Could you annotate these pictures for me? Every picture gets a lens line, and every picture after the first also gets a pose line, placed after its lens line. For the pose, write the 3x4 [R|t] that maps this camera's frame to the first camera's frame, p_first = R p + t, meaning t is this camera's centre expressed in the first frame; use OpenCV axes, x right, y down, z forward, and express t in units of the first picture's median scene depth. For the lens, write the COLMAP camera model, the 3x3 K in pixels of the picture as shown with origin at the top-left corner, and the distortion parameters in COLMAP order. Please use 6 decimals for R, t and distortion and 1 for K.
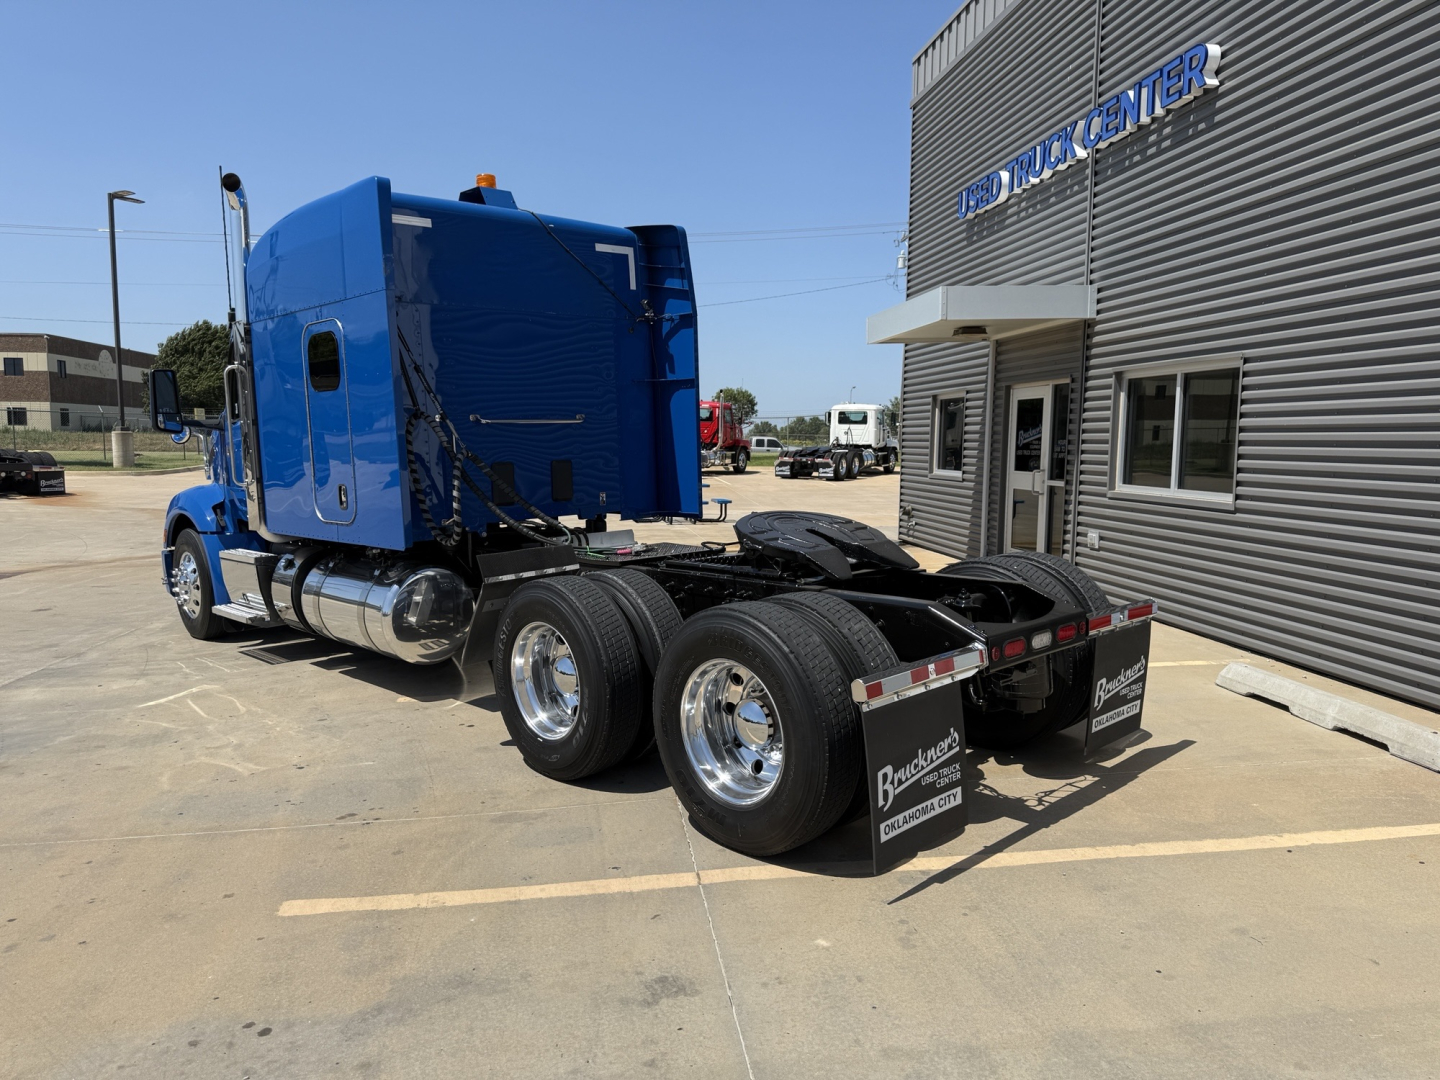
lens RADIAL K [[1015.7, 0, 720.0], [0, 1015.7, 540.0], [0, 0, 1]] dist [0.081580, -0.117280]
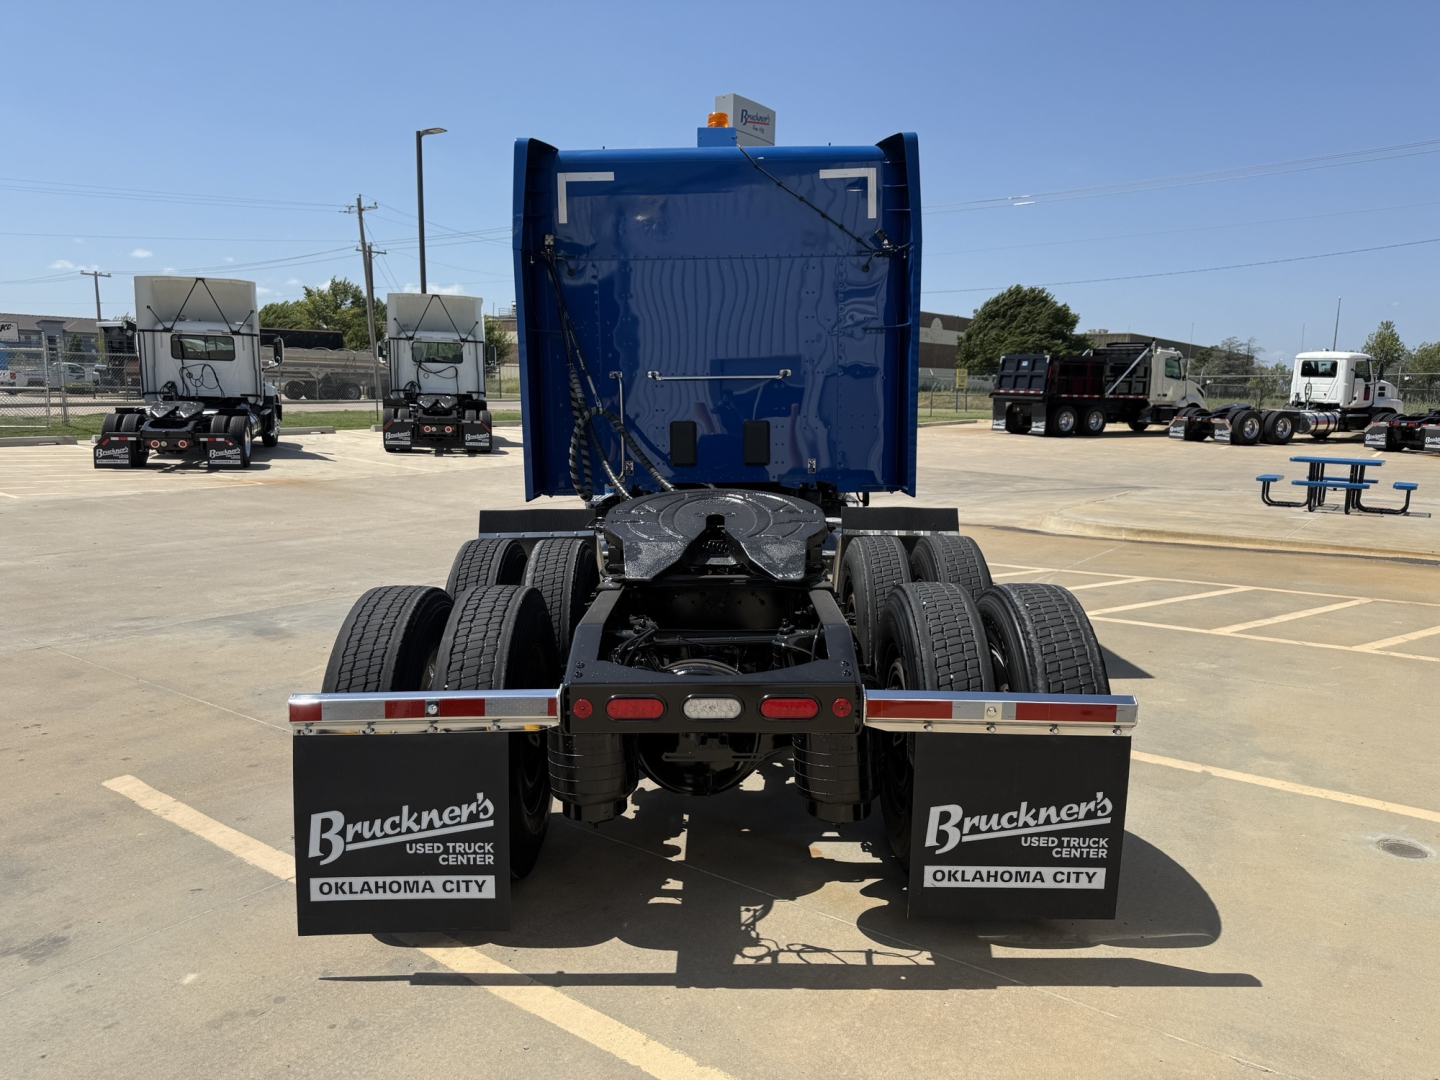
lens RADIAL K [[1015.7, 0, 720.0], [0, 1015.7, 540.0], [0, 0, 1]] dist [0.081580, -0.117280]
pose [[0.711676, 0.108414, -0.694092, 0.670468], [-0.080572, 0.994097, 0.072660, -0.051249], [0.697872, 0.004214, 0.716210, 0.472443]]
